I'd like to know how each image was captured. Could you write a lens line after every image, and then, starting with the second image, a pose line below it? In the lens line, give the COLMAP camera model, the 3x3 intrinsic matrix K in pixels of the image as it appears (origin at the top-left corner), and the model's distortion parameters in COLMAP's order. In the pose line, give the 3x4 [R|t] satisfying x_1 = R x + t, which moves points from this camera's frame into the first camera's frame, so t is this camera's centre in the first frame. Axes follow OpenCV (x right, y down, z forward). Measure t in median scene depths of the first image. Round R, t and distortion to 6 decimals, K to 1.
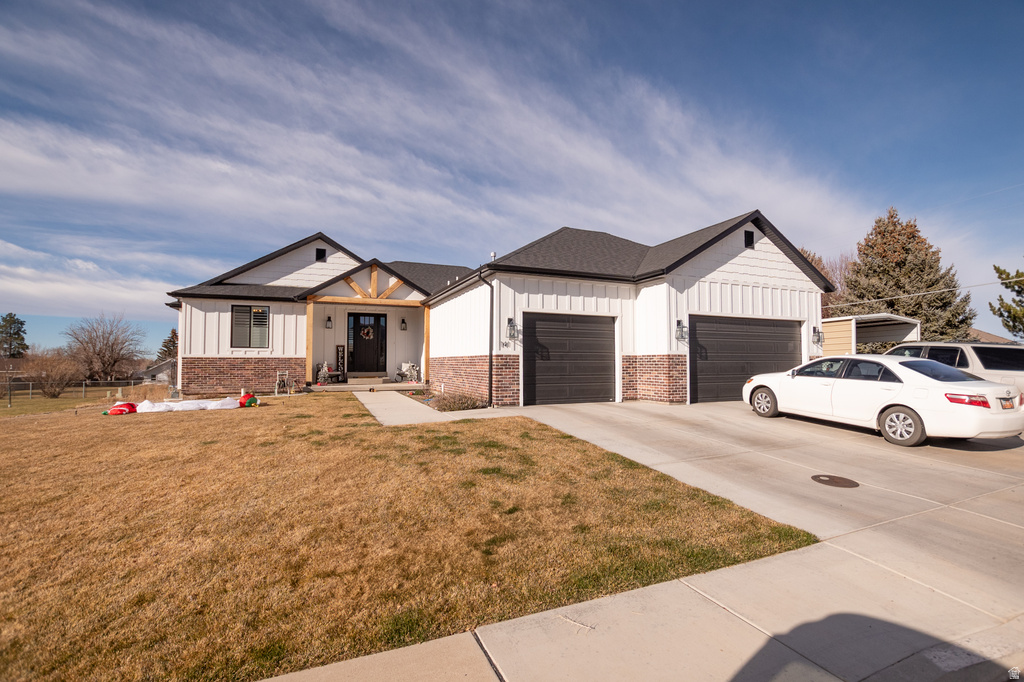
lens RADIAL K [[449.2, 0, 520.3], [0, 449.2, 350.5], [0, 0, 1]] dist [-0.031174, 0.004636]
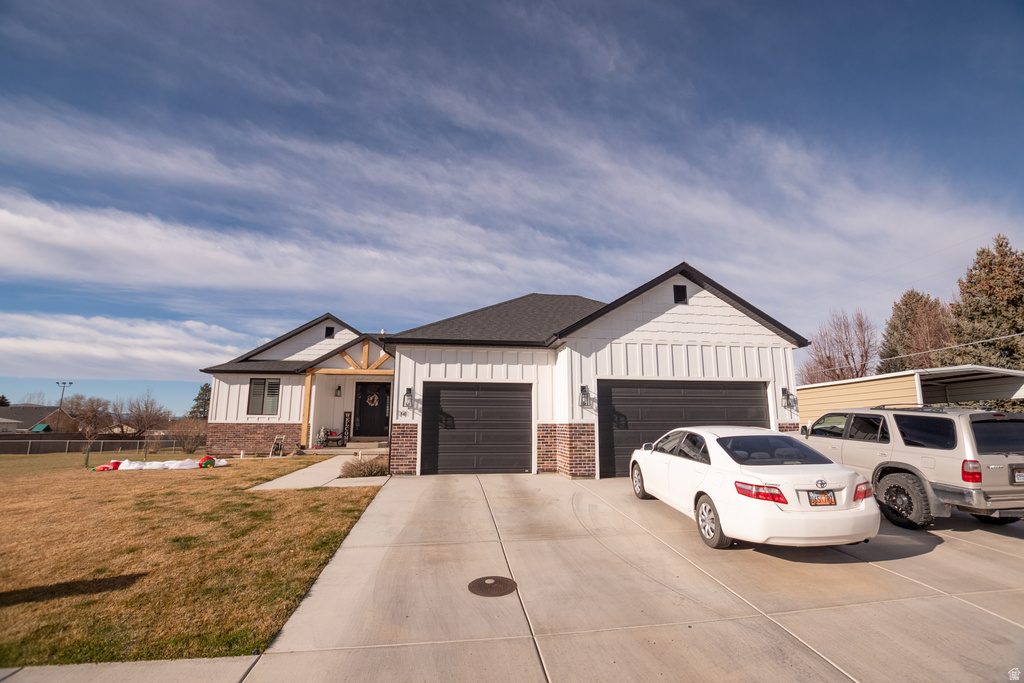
lens RADIAL K [[449.2, 0, 523.2], [0, 449.2, 358.7], [0, 0, 1]] dist [-0.031174, 0.004636]
pose [[0.966714, -0.036023, -0.253310, 0.194477], [0.006129, 0.993016, -0.117824, -0.006239], [0.255785, 0.112349, 0.960183, 0.026329]]
